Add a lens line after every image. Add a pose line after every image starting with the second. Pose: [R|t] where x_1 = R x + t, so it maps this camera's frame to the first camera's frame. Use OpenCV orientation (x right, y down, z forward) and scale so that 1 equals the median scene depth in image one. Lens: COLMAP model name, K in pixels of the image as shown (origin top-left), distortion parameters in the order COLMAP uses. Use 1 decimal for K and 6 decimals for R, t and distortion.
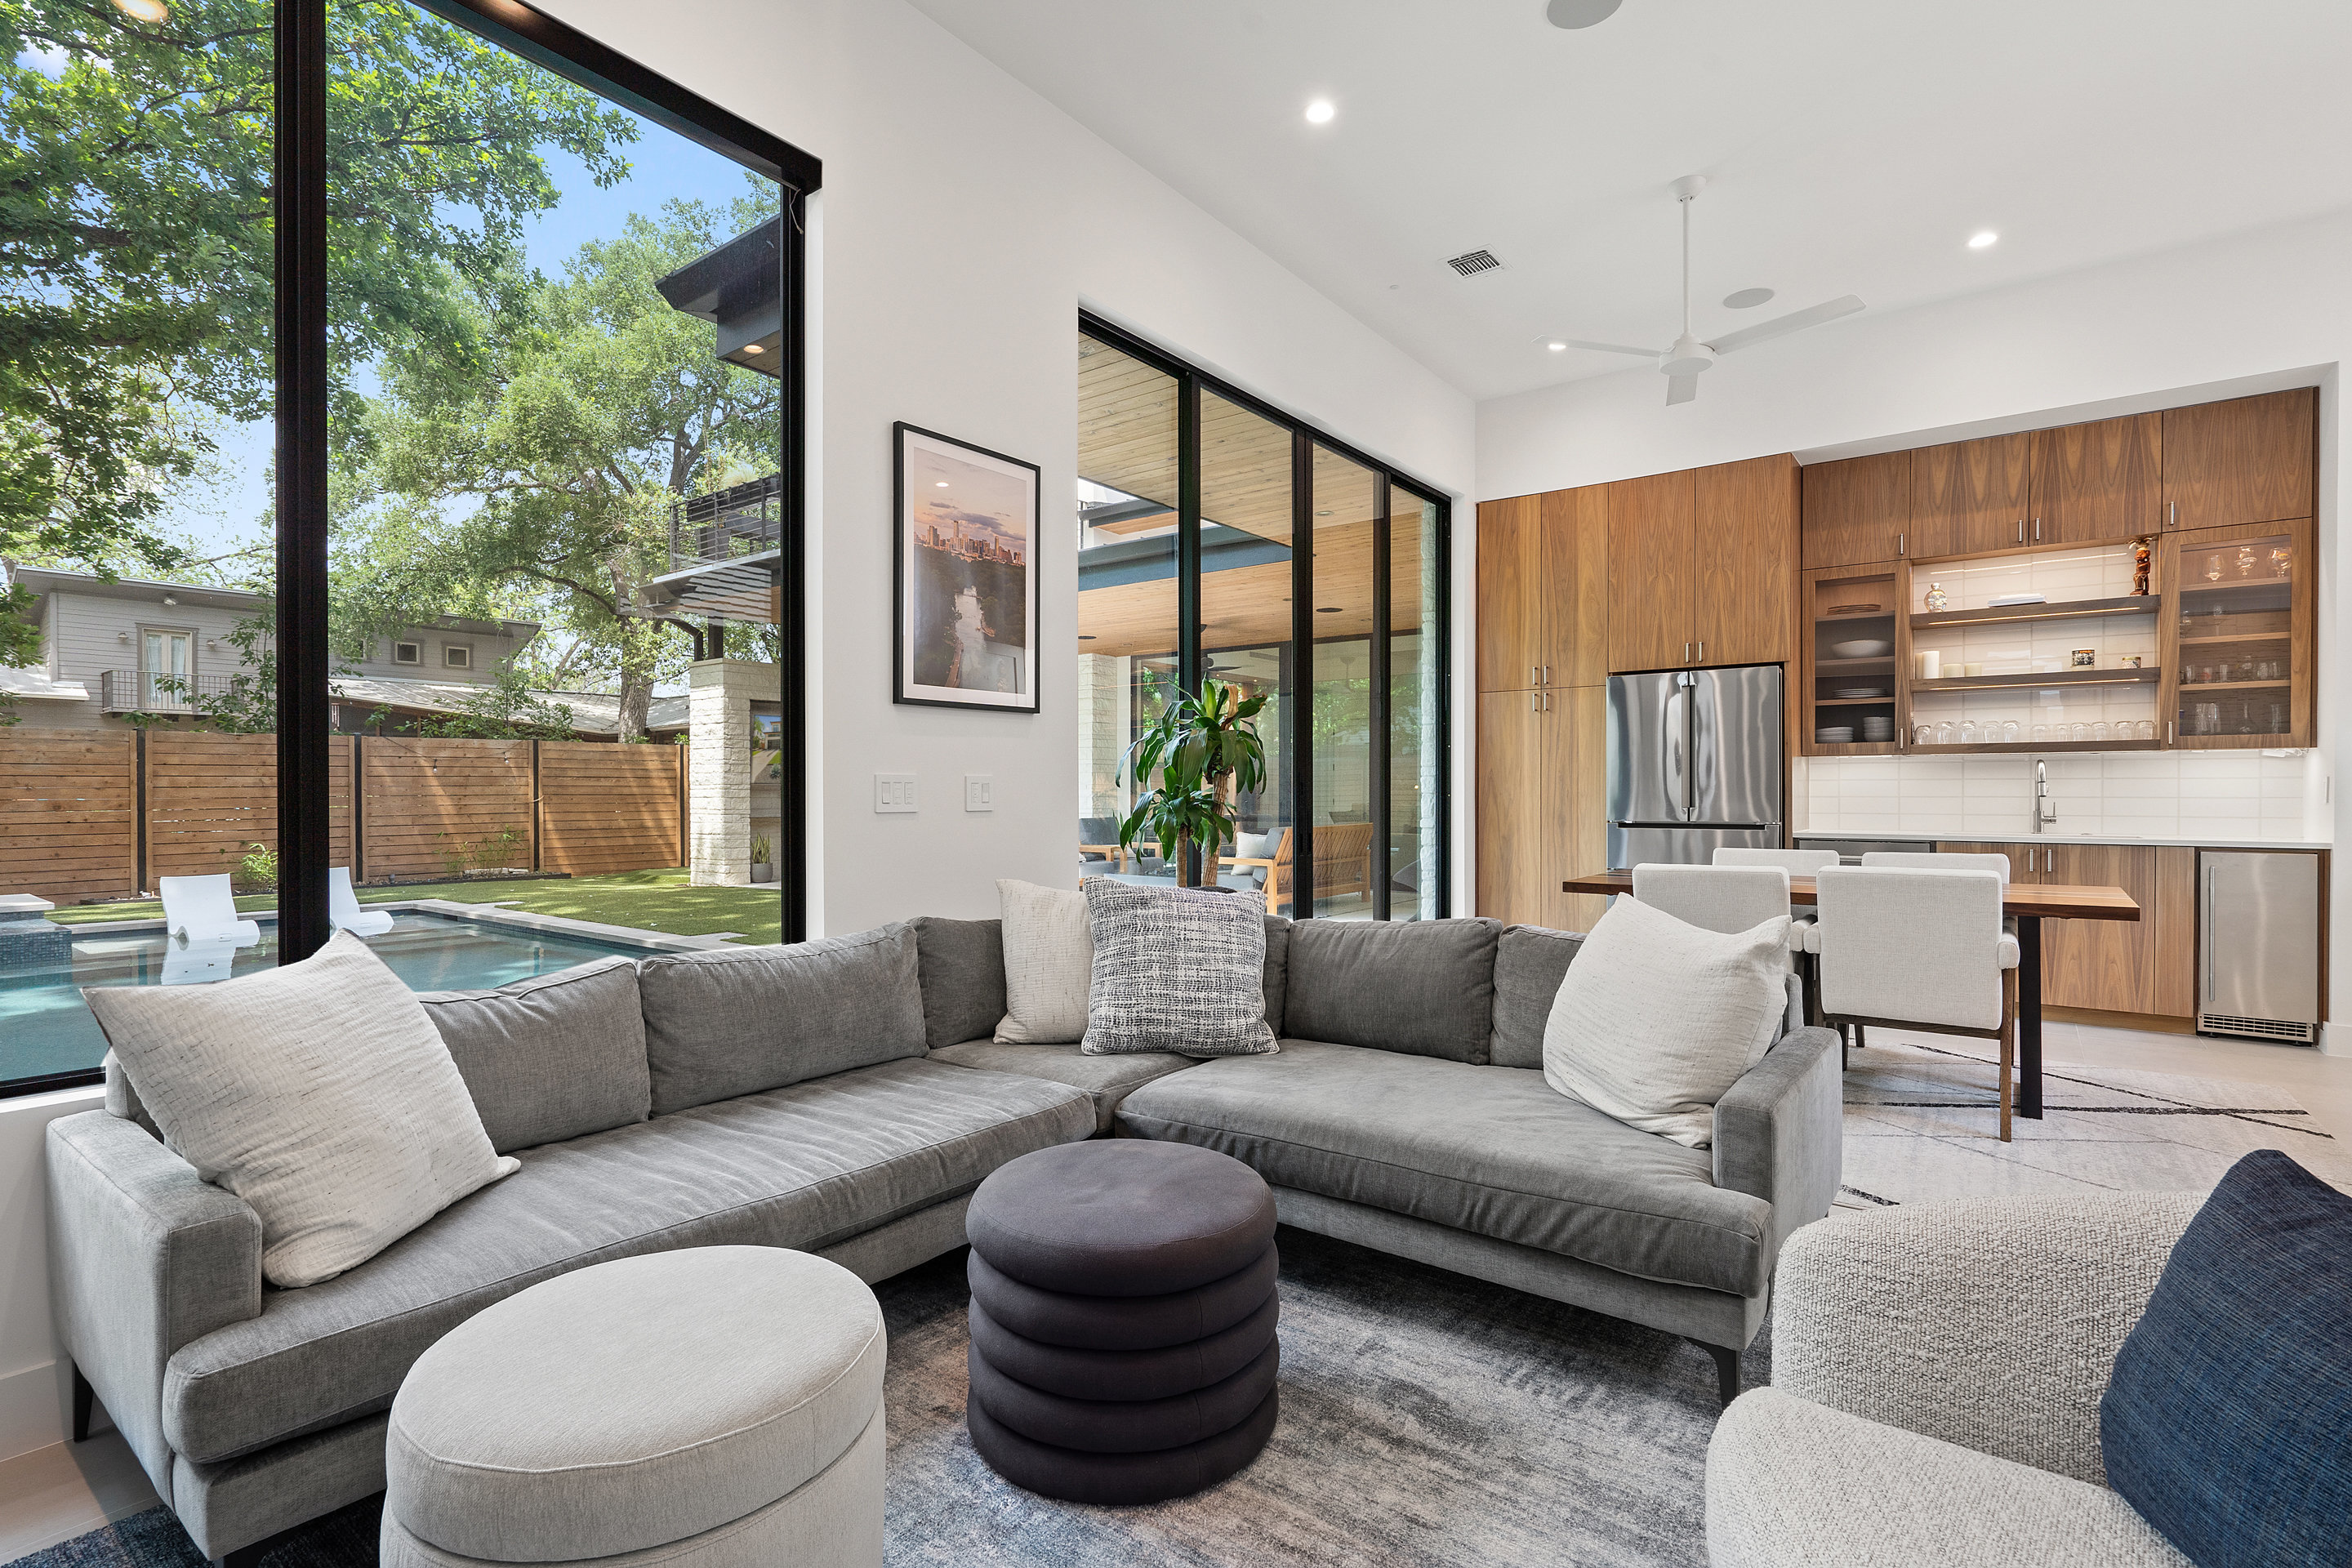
lens RADIAL K [[1138.7, 0, 1145.2], [0, 1138.7, 792.3], [0, 0, 1]] dist [0.001998, 0.000088]
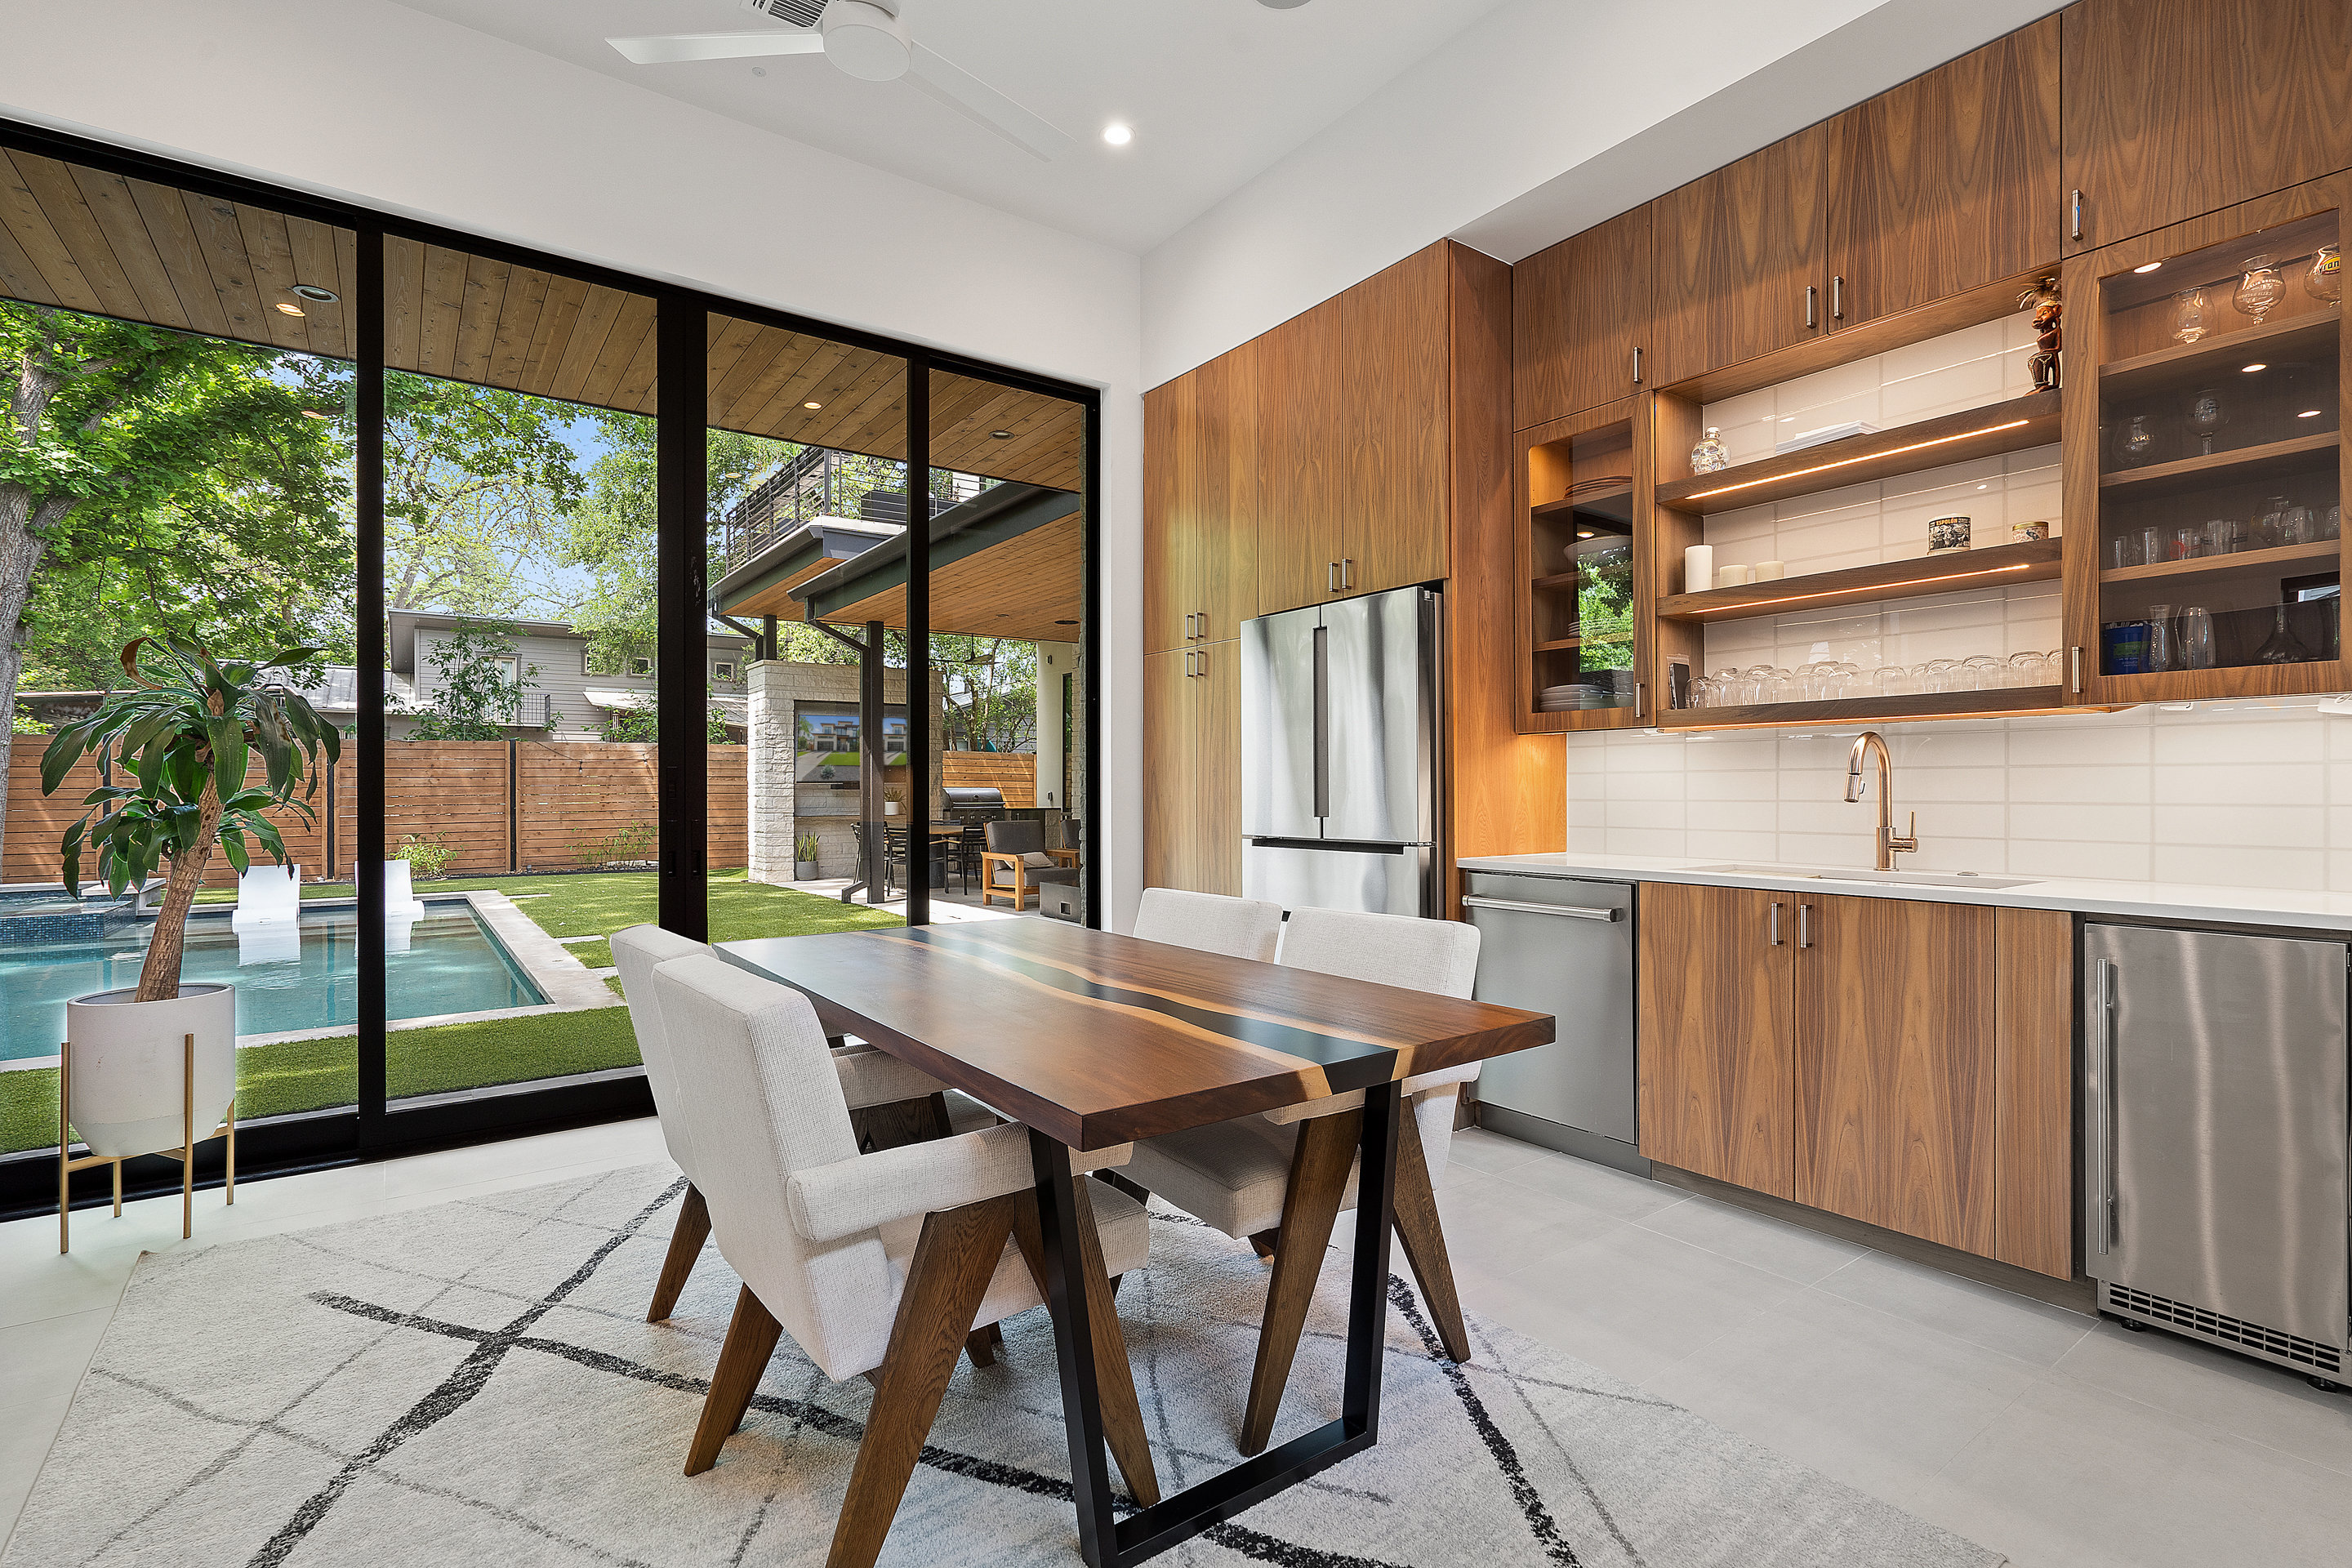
lens RADIAL K [[1076.0, 0, 1176.0], [0, 1076.0, 784.0], [0, 0, 1]] dist [-0.000551, 0.000169]
pose [[0.958532, -0.003054, -0.284970, 0.608924], [0.001762, 0.999987, -0.004789, -0.002281], [0.284980, 0.004089, 0.958525, 0.418641]]
